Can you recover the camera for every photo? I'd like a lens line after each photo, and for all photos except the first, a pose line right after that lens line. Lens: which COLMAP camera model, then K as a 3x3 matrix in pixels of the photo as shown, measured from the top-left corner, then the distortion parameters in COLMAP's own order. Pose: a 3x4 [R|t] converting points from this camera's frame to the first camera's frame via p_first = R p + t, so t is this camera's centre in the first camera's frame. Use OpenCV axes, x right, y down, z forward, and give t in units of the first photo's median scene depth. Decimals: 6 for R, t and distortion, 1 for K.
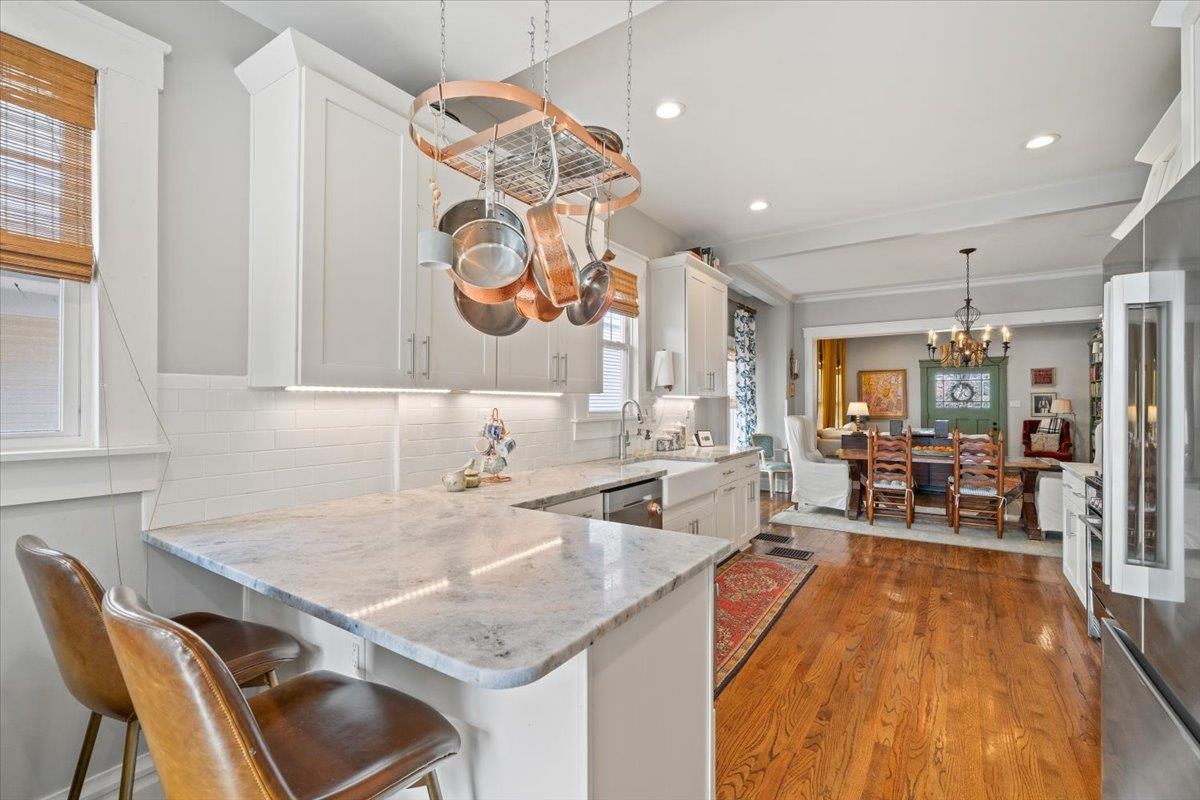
lens RADIAL K [[523.3, 0, 595.4], [0, 523.3, 396.1], [0, 0, 1]] dist [0.000425, 0.000003]
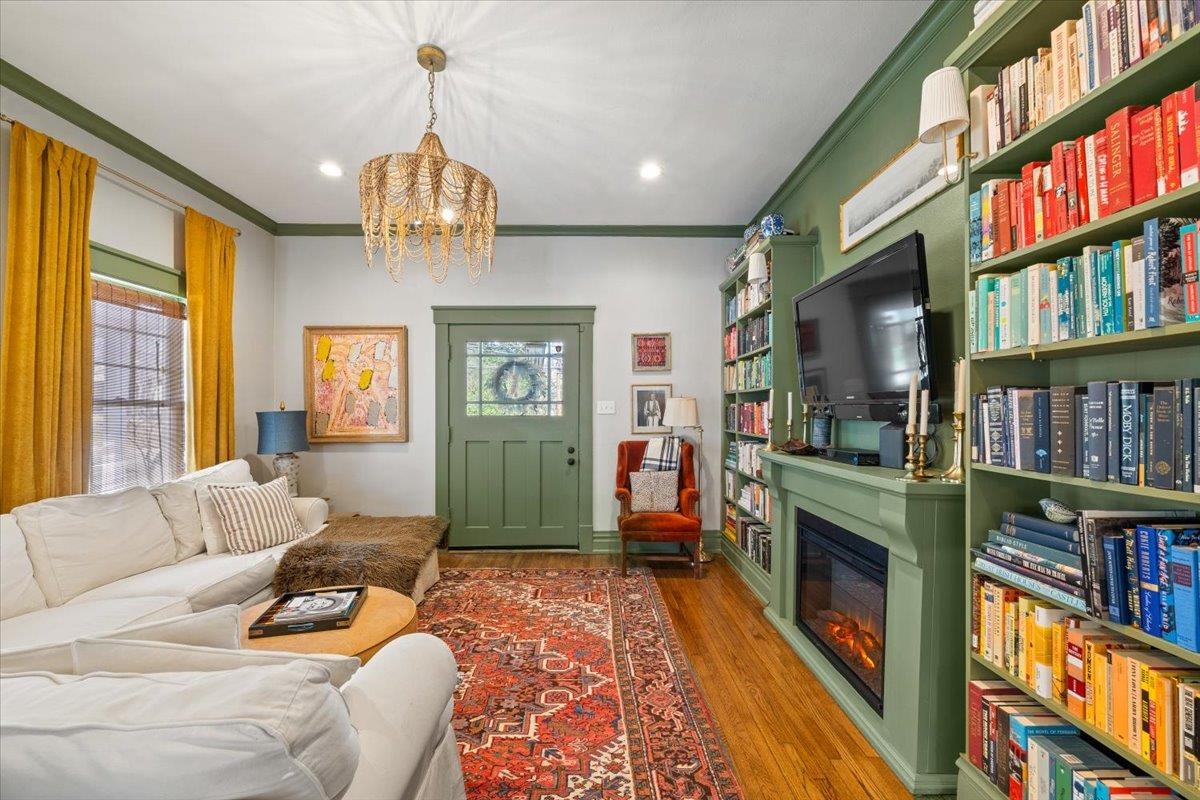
lens RADIAL K [[465.4, 0, 593.1], [0, 465.4, 407.2], [0, 0, 1]] dist [-0.002126, -0.000141]
pose [[0.819569, 0.002553, 0.572975, 0.689979], [-0.007904, 0.999945, 0.006850, 0.014826], [-0.572926, -0.010143, 0.819544, 0.828219]]
